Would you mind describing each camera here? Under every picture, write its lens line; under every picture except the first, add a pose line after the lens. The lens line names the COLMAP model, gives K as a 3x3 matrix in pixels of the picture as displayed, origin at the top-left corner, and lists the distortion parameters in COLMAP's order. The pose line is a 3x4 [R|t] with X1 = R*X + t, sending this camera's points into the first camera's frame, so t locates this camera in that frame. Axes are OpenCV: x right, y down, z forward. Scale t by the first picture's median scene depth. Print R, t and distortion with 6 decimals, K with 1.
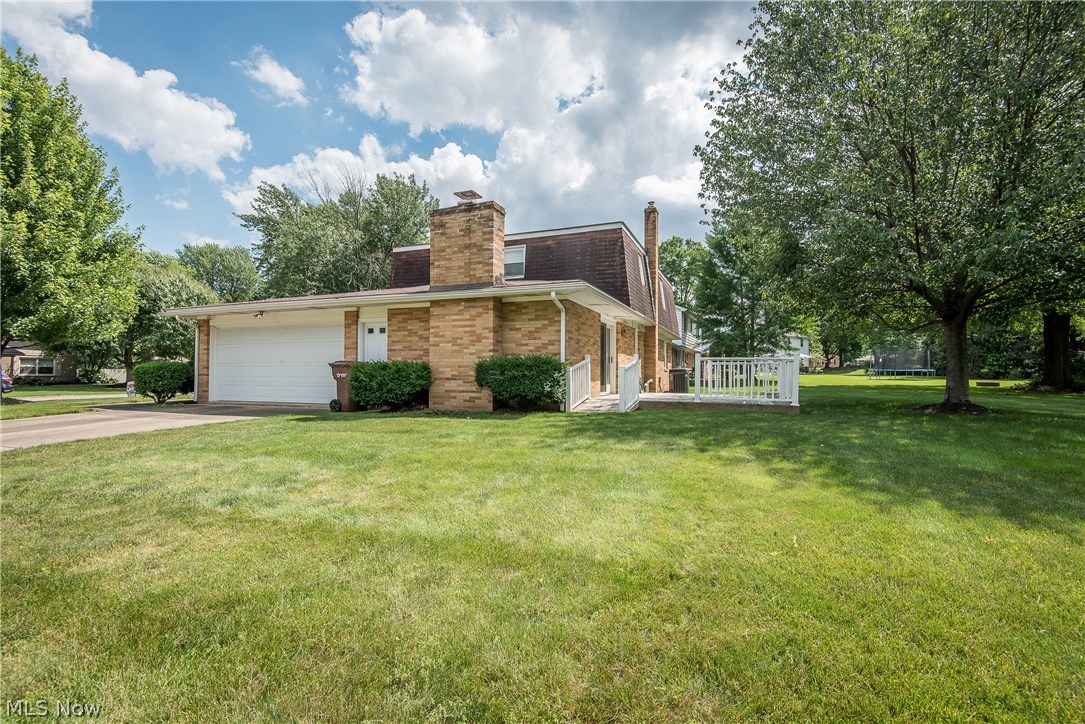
lens RADIAL K [[493.8, 0, 538.2], [0, 493.8, 363.9], [0, 0, 1]] dist [-0.000658, -0.001889]
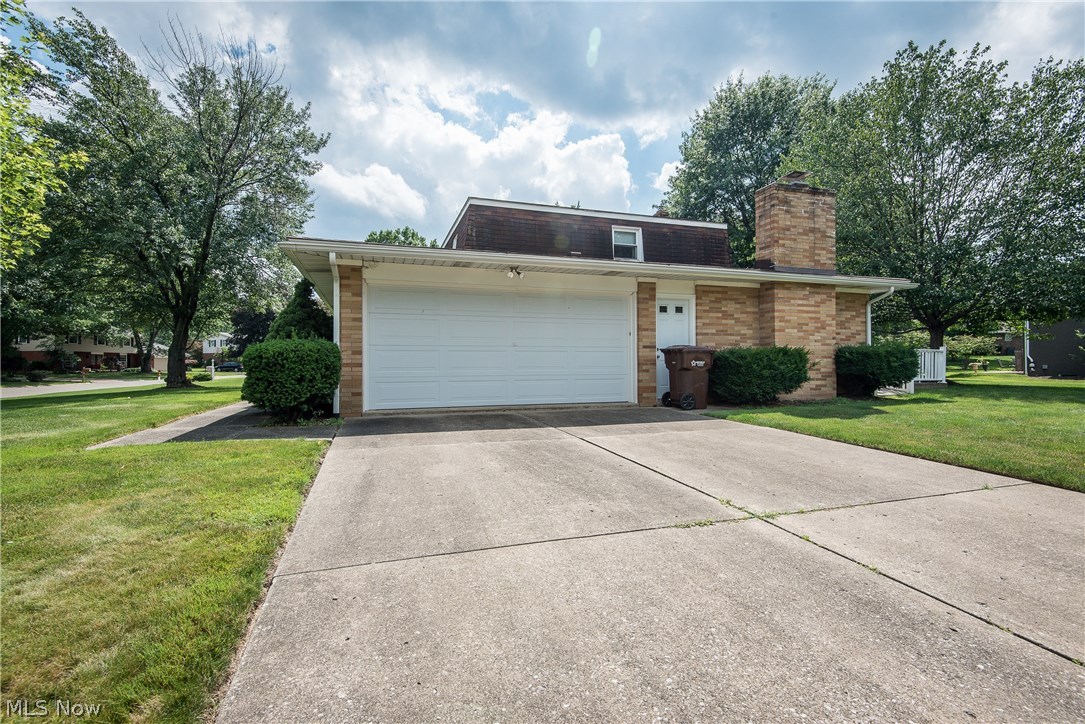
lens RADIAL K [[493.8, 0, 539.9], [0, 493.8, 361.3], [0, 0, 1]] dist [-0.000658, -0.001889]
pose [[0.781831, 0.001290, 0.623489, -1.140704], [-0.005026, 0.999978, 0.004234, 0.018252], [-0.623470, -0.006444, 0.781821, 0.560632]]
